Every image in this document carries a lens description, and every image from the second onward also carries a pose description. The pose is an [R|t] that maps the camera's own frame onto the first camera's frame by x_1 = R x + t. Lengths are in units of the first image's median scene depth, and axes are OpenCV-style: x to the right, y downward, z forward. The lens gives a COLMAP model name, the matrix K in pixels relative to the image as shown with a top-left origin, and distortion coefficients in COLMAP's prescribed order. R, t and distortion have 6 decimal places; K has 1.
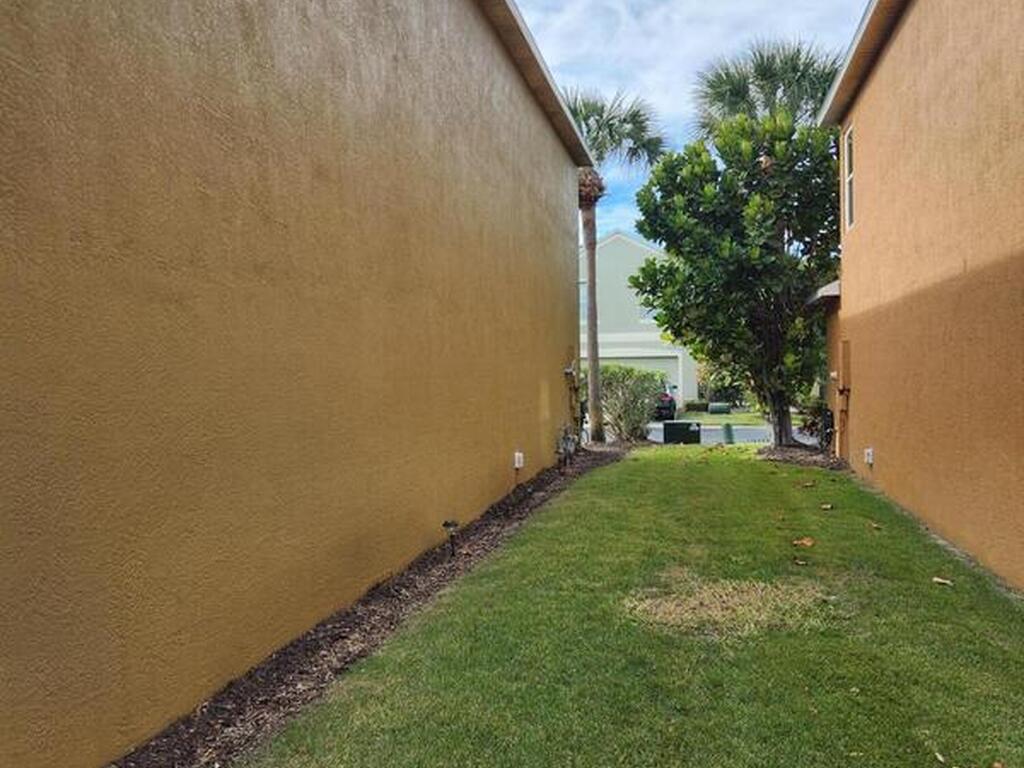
lens RADIAL K [[922.5, 0, 512.0], [0, 922.5, 384.0], [0, 0, 1]] dist [0.048001, -0.006636]
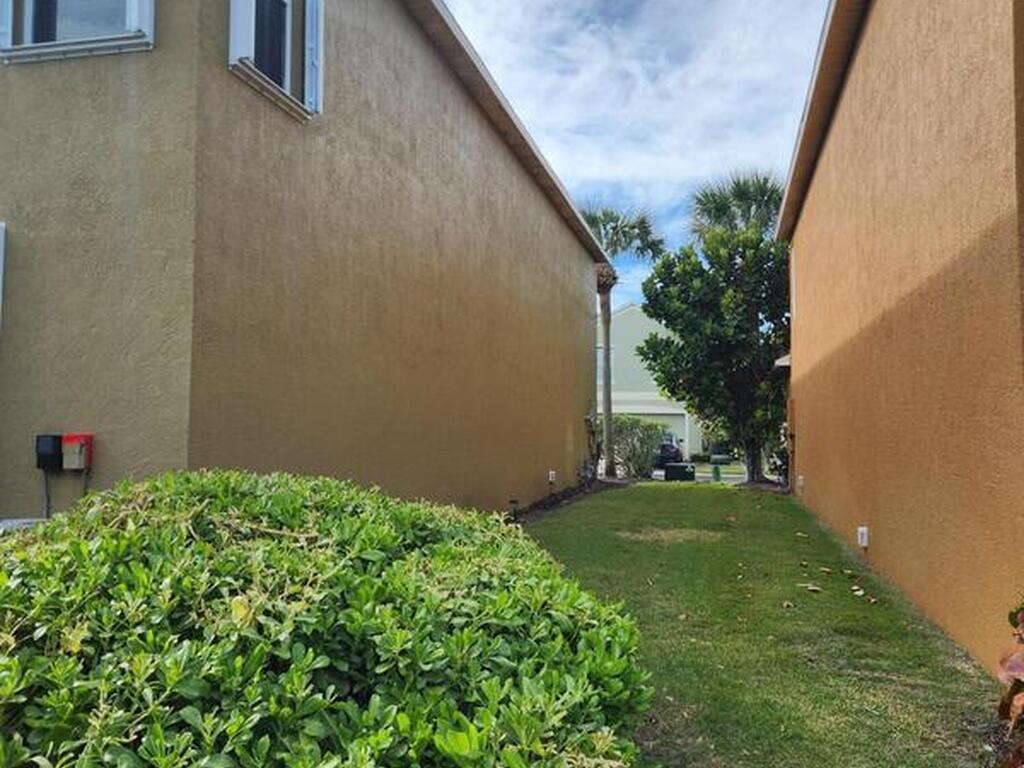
lens RADIAL K [[922.5, 0, 512.0], [0, 922.5, 384.0], [0, 0, 1]] dist [0.048001, -0.006636]
pose [[0.999655, 0.018486, -0.018671, -0.020646], [-0.019599, 0.997928, -0.061282, 0.017476], [0.017499, 0.061627, 0.997946, -0.284665]]
